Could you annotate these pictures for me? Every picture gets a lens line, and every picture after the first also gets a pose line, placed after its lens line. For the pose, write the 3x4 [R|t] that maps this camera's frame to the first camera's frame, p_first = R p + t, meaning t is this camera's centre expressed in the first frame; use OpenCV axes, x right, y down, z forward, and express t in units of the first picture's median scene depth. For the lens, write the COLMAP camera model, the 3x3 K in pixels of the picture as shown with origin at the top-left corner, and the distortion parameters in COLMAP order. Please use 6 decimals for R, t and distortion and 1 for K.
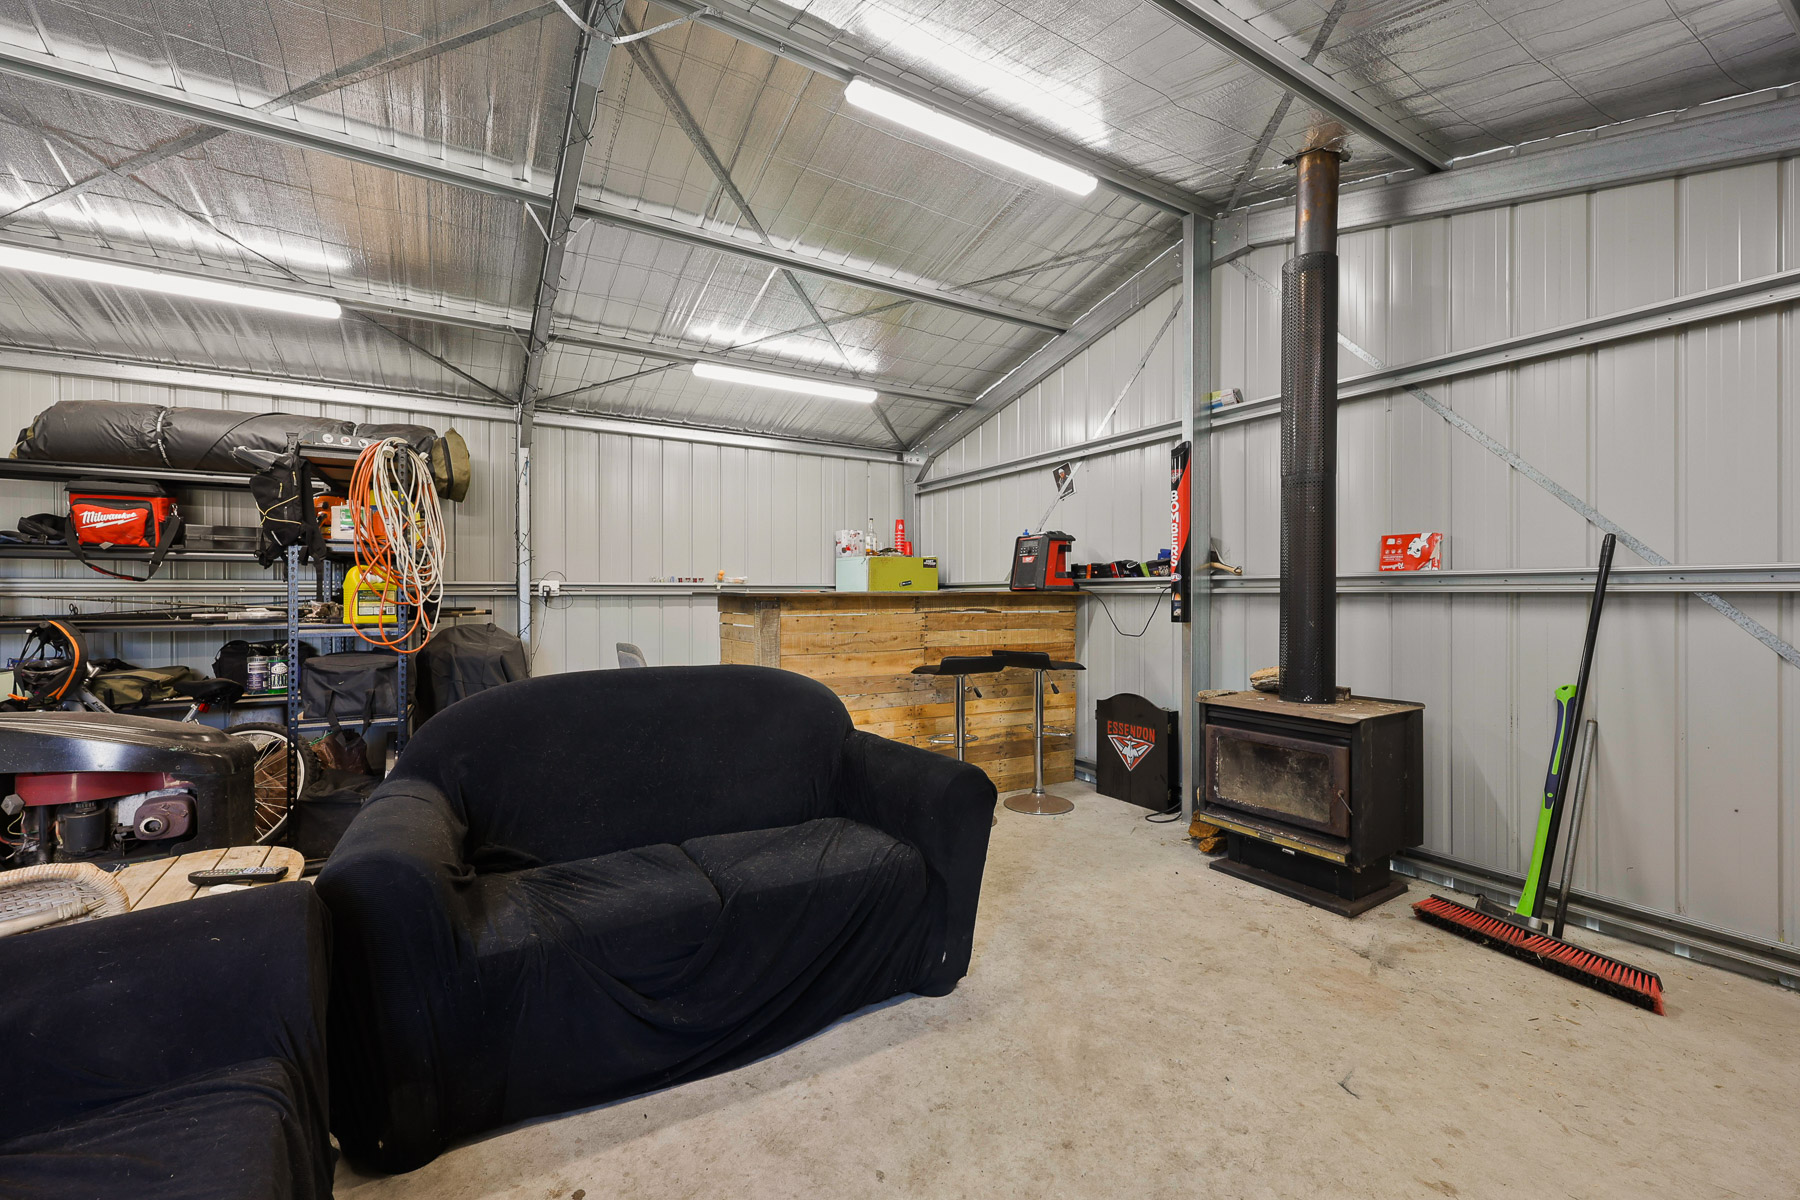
lens RADIAL K [[725.5, 0, 891.8], [0, 725.5, 592.0], [0, 0, 1]] dist [0.000749, -0.000117]
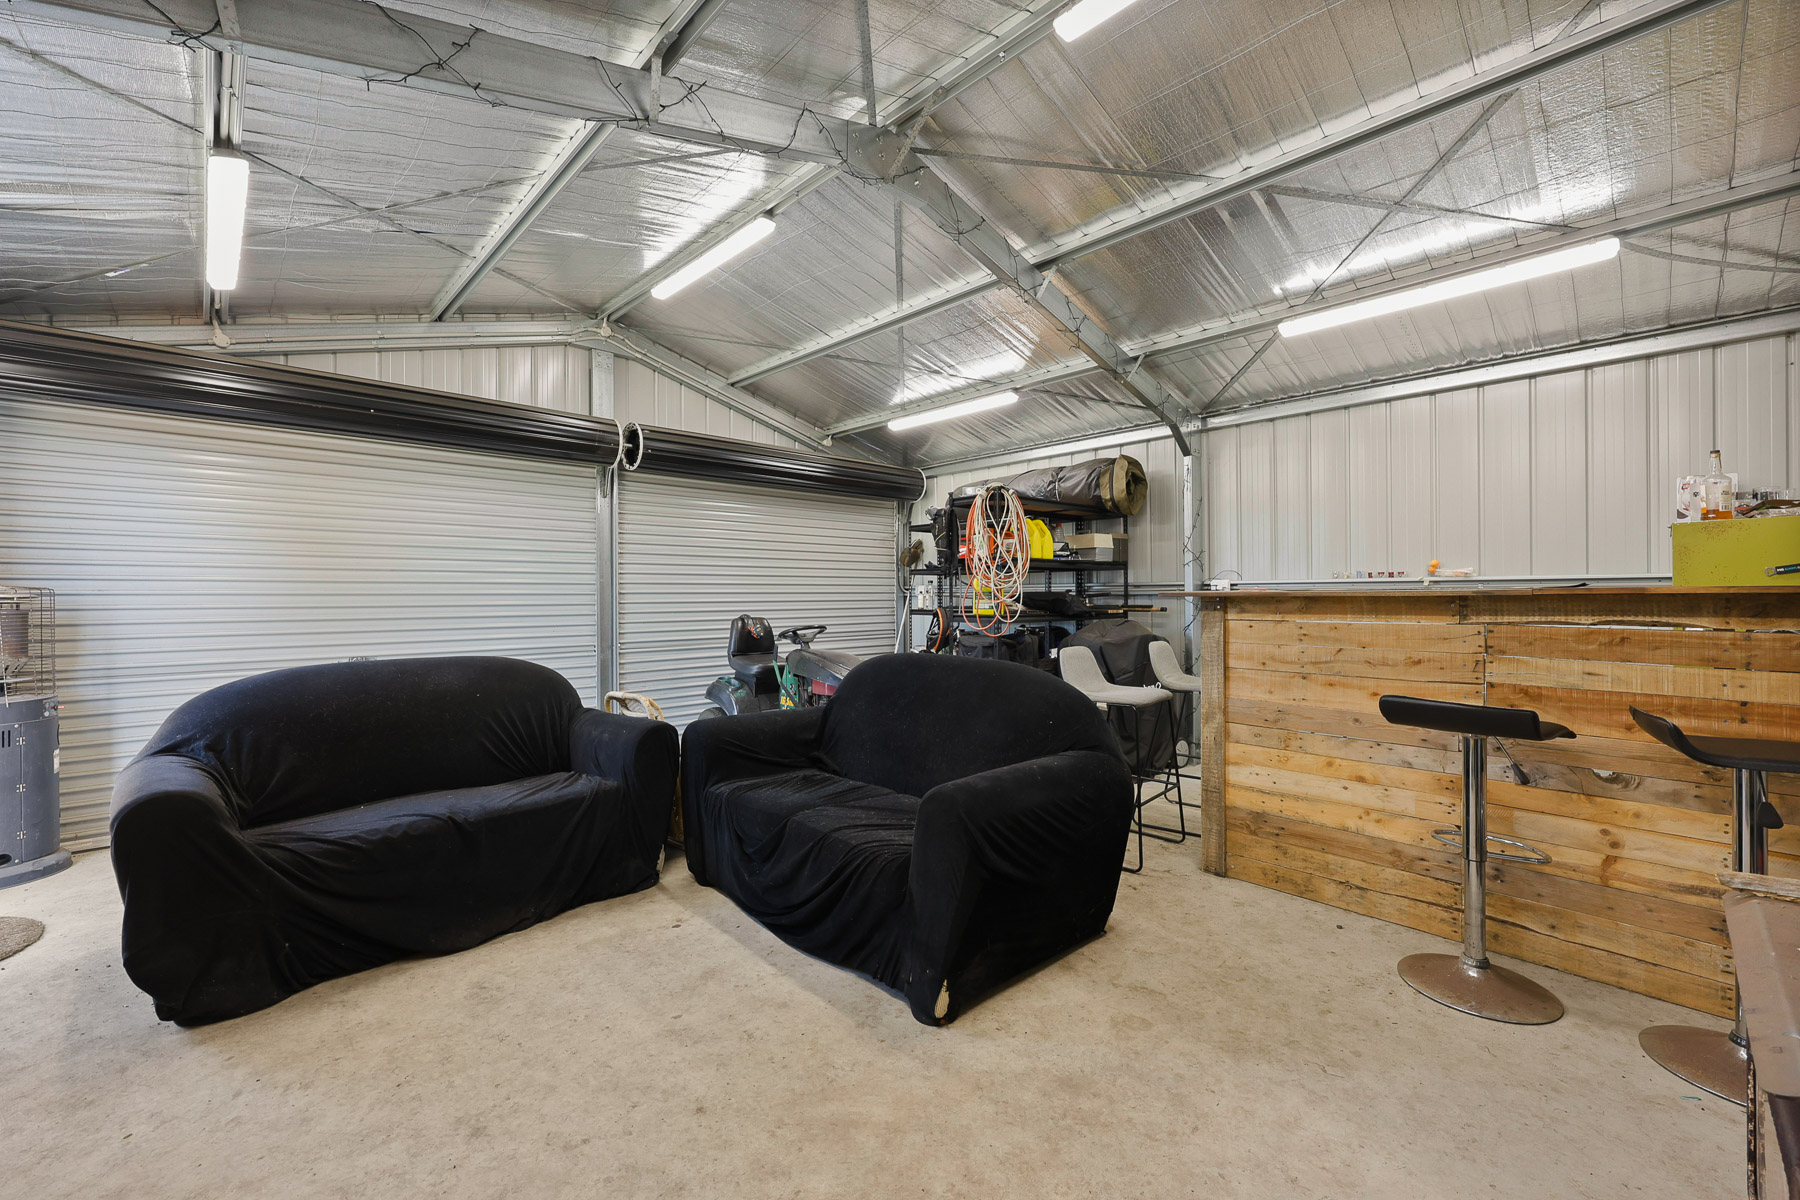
lens RADIAL K [[725.5, 0, 891.8], [0, 725.5, 592.0], [0, 0, 1]] dist [0.000749, -0.000117]
pose [[0.214385, -0.004334, -0.976740, 0.589412], [0.009235, 0.999954, -0.002409, -0.000551], [0.976706, -0.008504, 0.214415, 0.457173]]
